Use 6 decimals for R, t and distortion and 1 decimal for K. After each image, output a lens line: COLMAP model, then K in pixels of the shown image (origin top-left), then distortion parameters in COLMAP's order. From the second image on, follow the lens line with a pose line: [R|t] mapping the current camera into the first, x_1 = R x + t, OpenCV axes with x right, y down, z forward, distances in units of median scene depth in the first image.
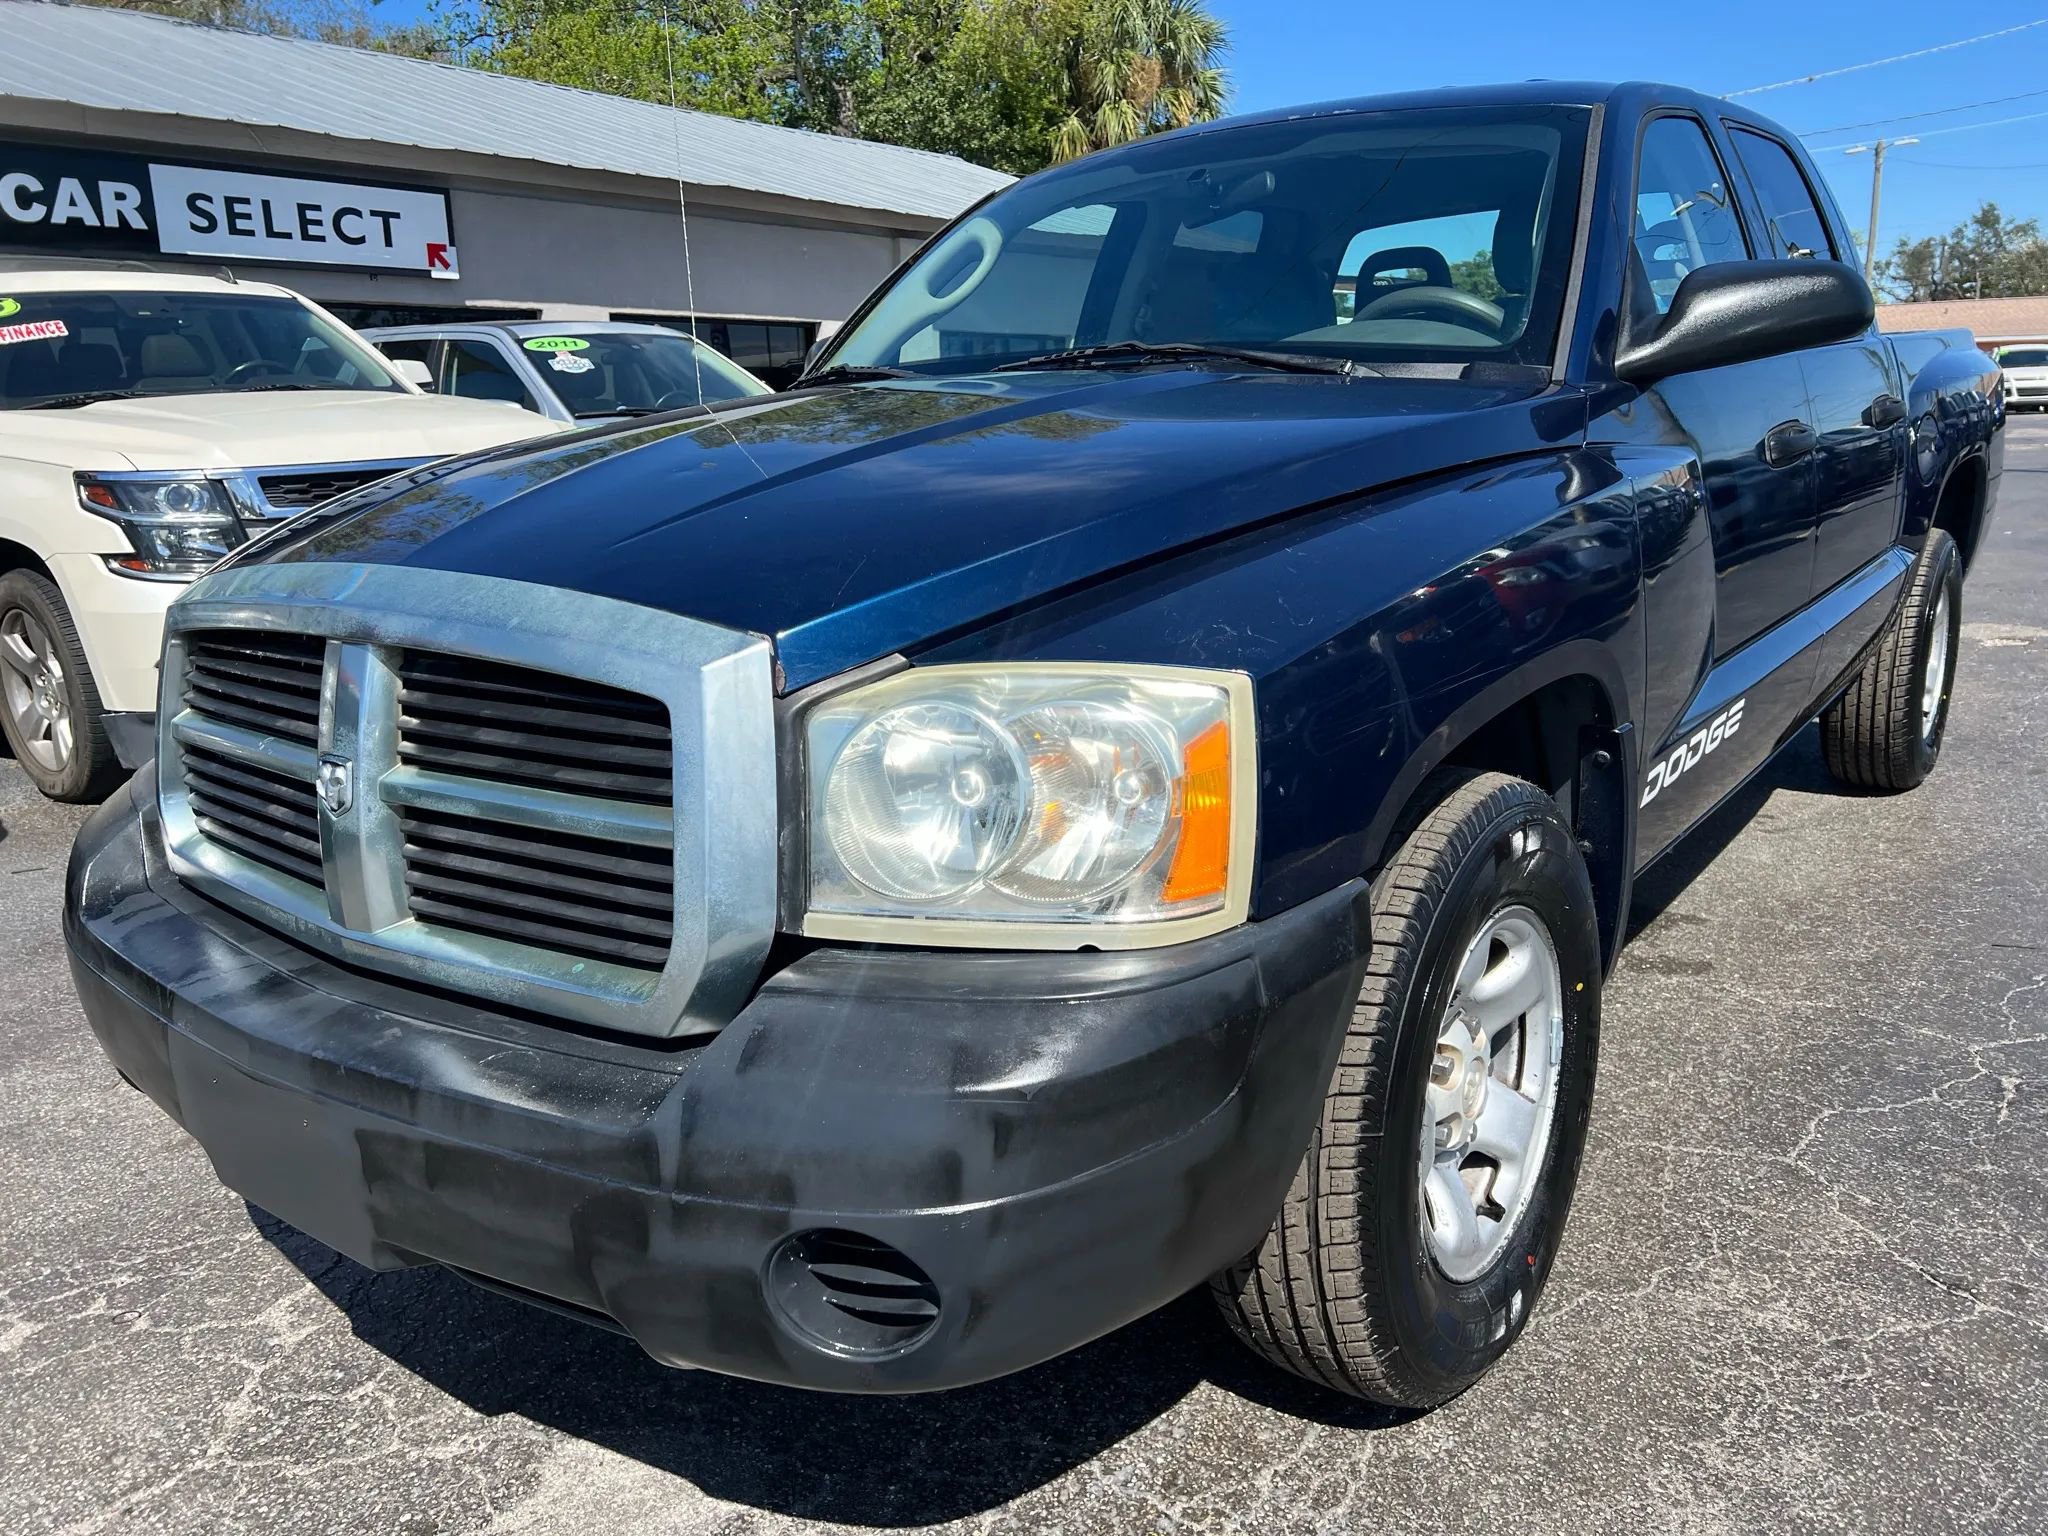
lens RADIAL K [[1535.2, 0, 1013.4], [0, 1535.2, 772.2], [0, 0, 1]] dist [0.045481, -0.051459]
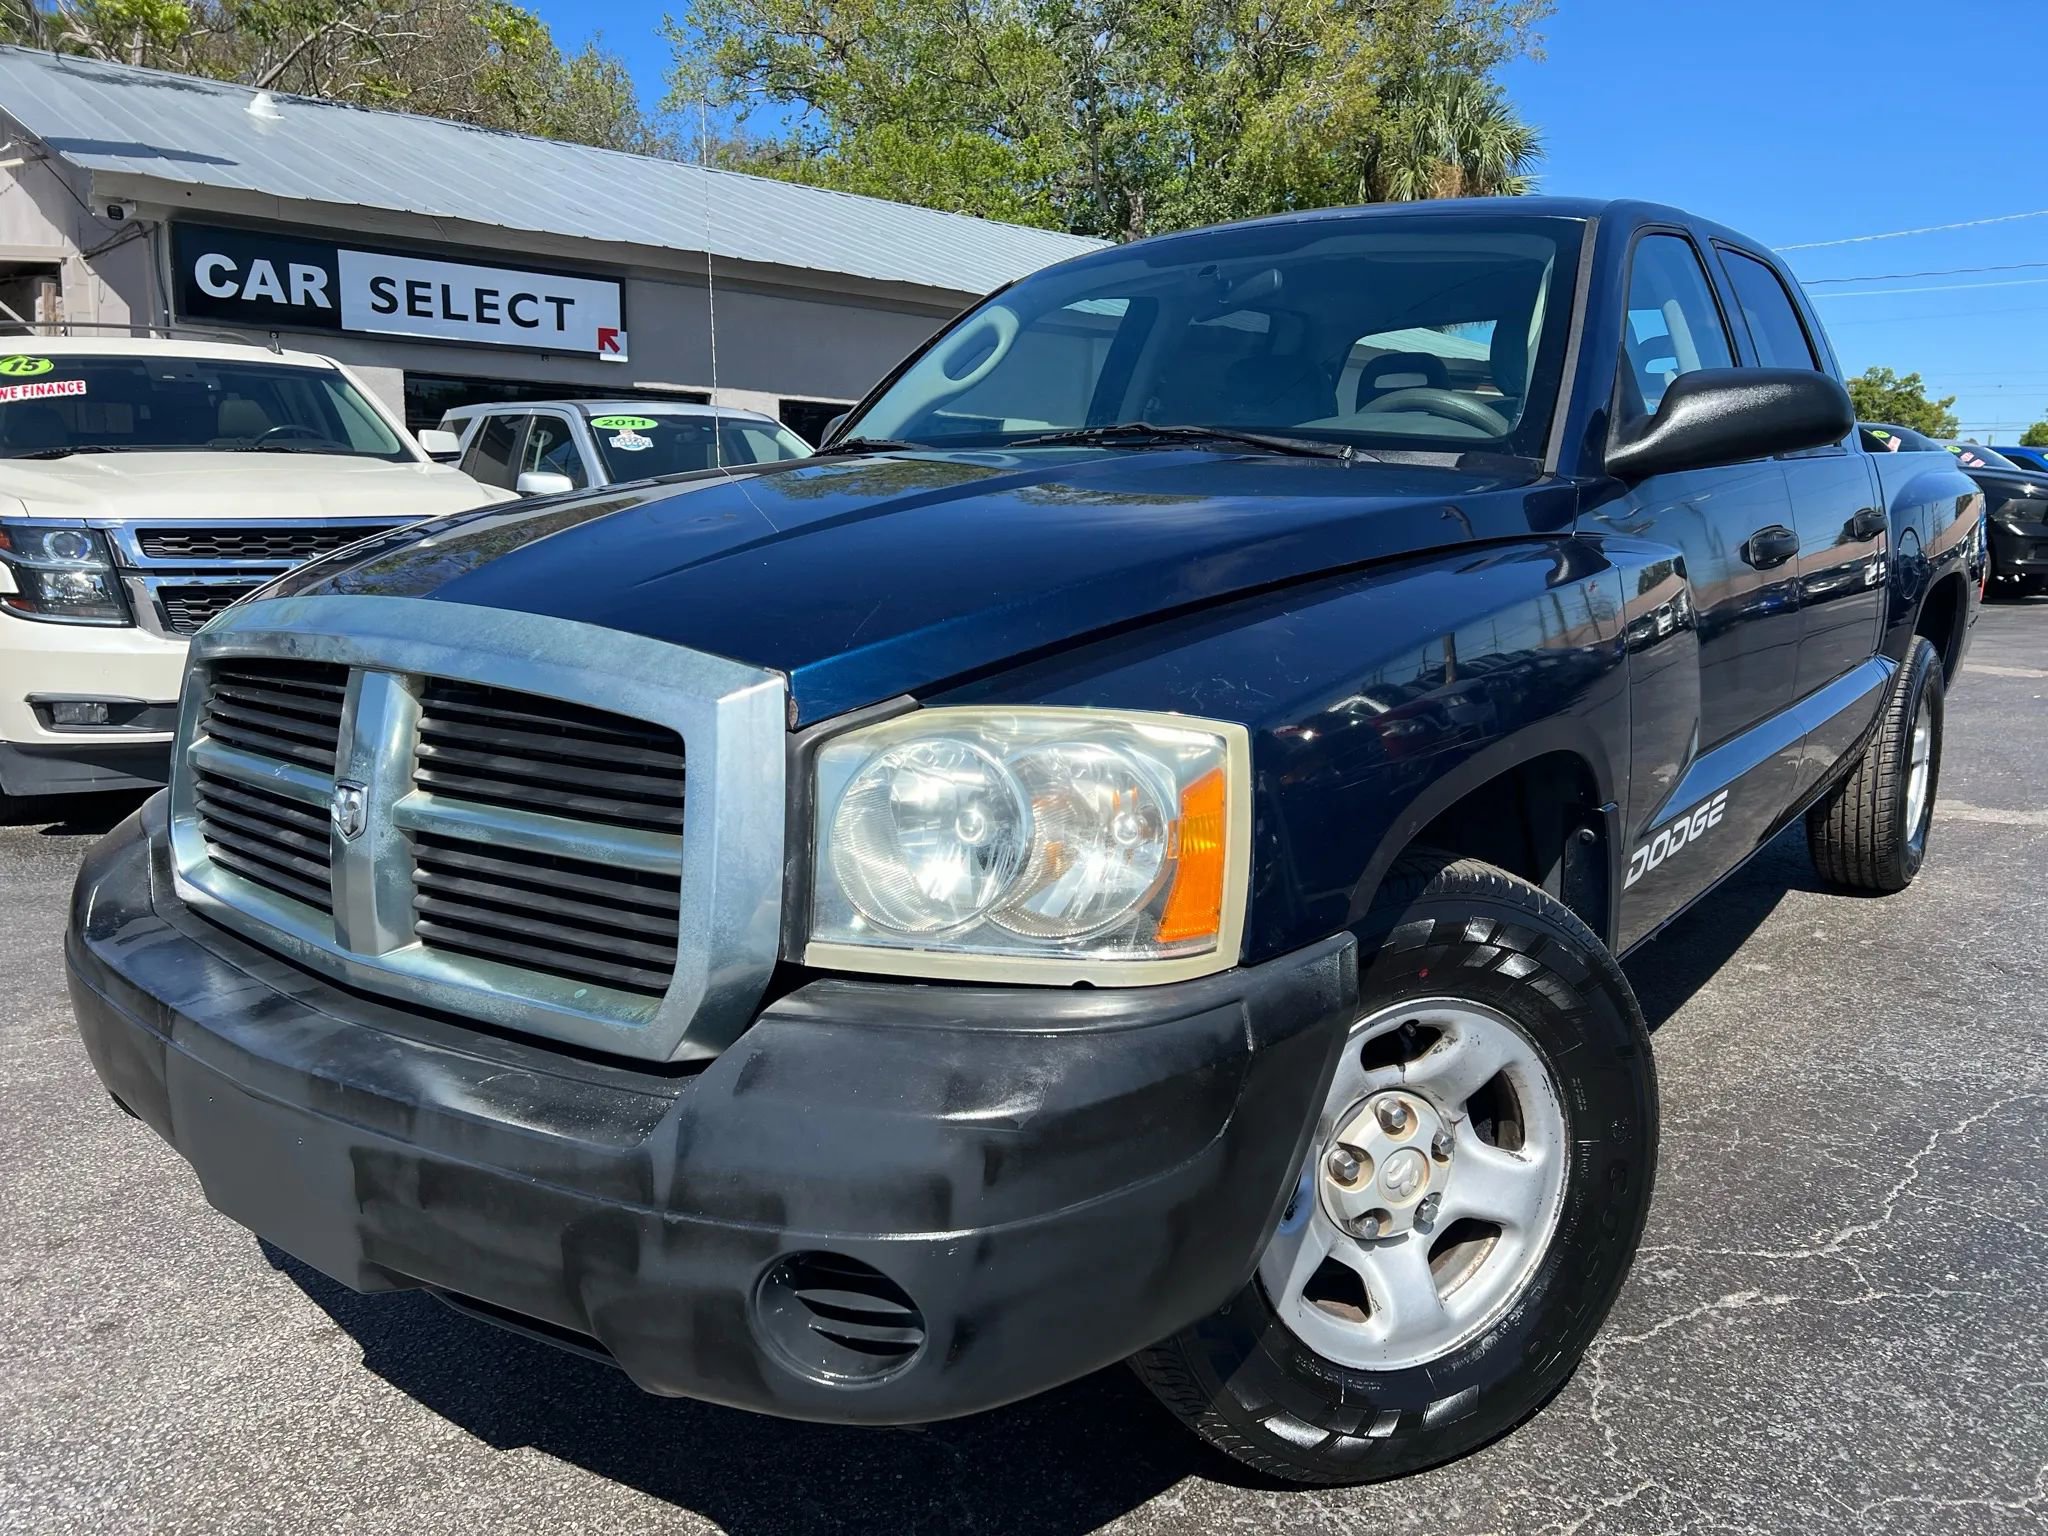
lens RADIAL K [[1531.8, 0, 1024.0], [0, 1531.8, 768.0], [0, 0, 1]] dist [0.051467, -0.065149]
pose [[0.999297, 0.036311, 0.009309, -0.004602], [-0.035681, 0.997517, -0.060713, 0.030558], [-0.011491, 0.060338, 0.998112, -0.027606]]
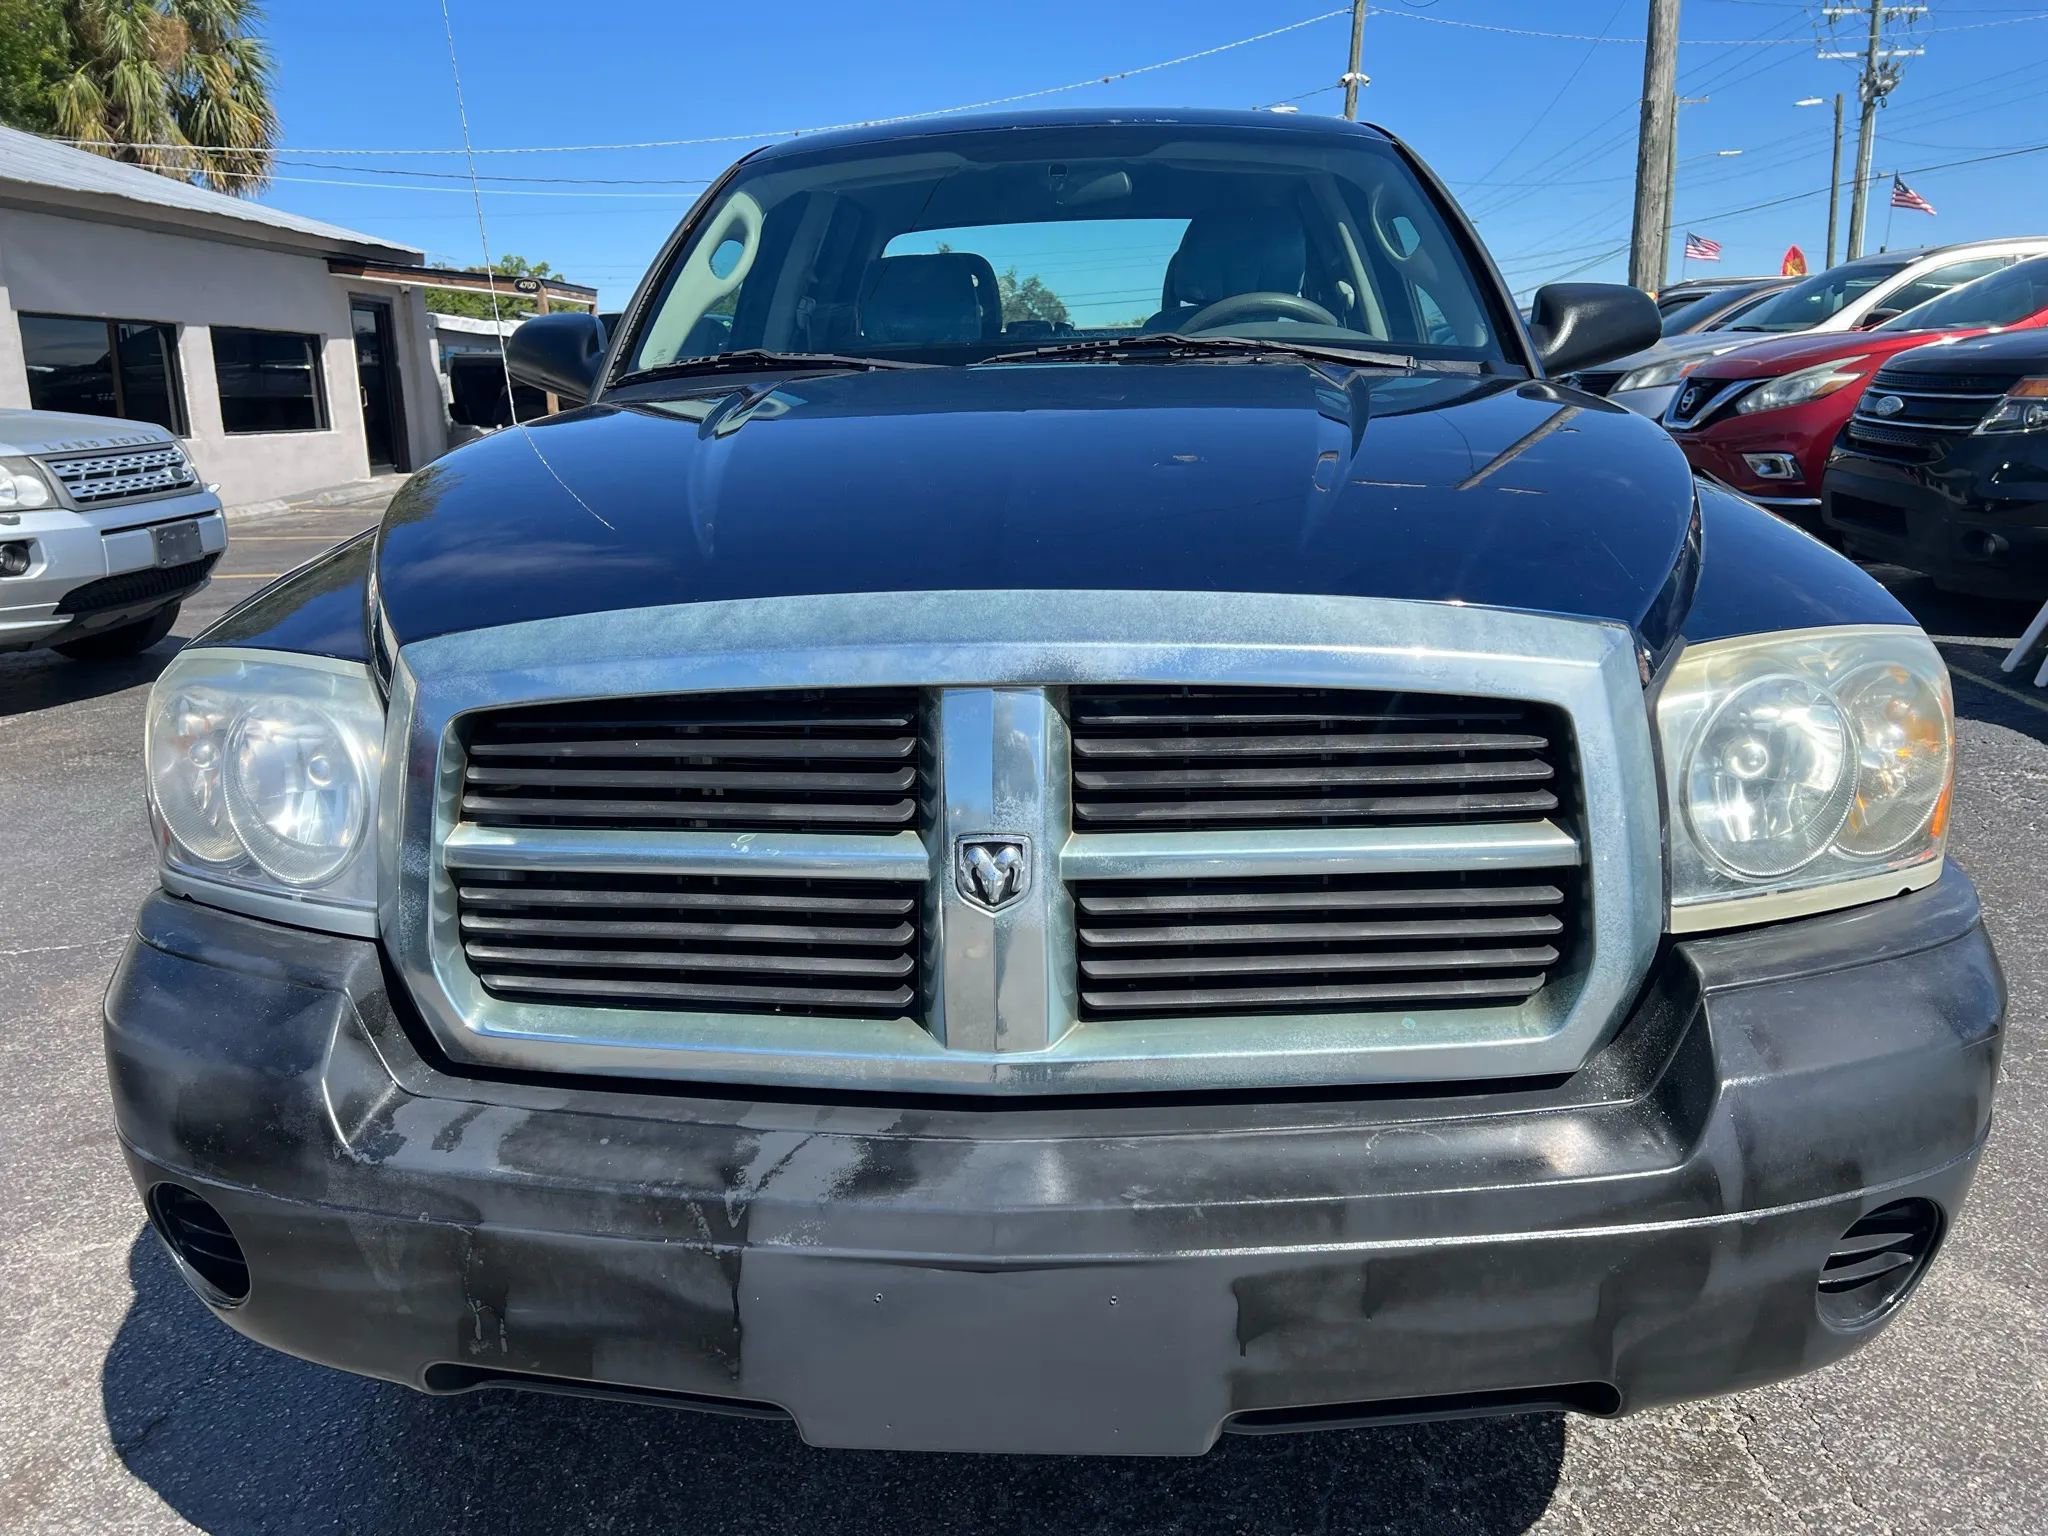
lens RADIAL K [[1531.8, 0, 1024.0], [0, 1531.8, 768.0], [0, 0, 1]] dist [0.051467, -0.065149]
pose [[0.831312, -0.122614, 0.542113, -0.943586], [0.126244, 0.991525, 0.030671, -0.073618], [-0.541279, 0.042941, 0.839746, 0.383903]]
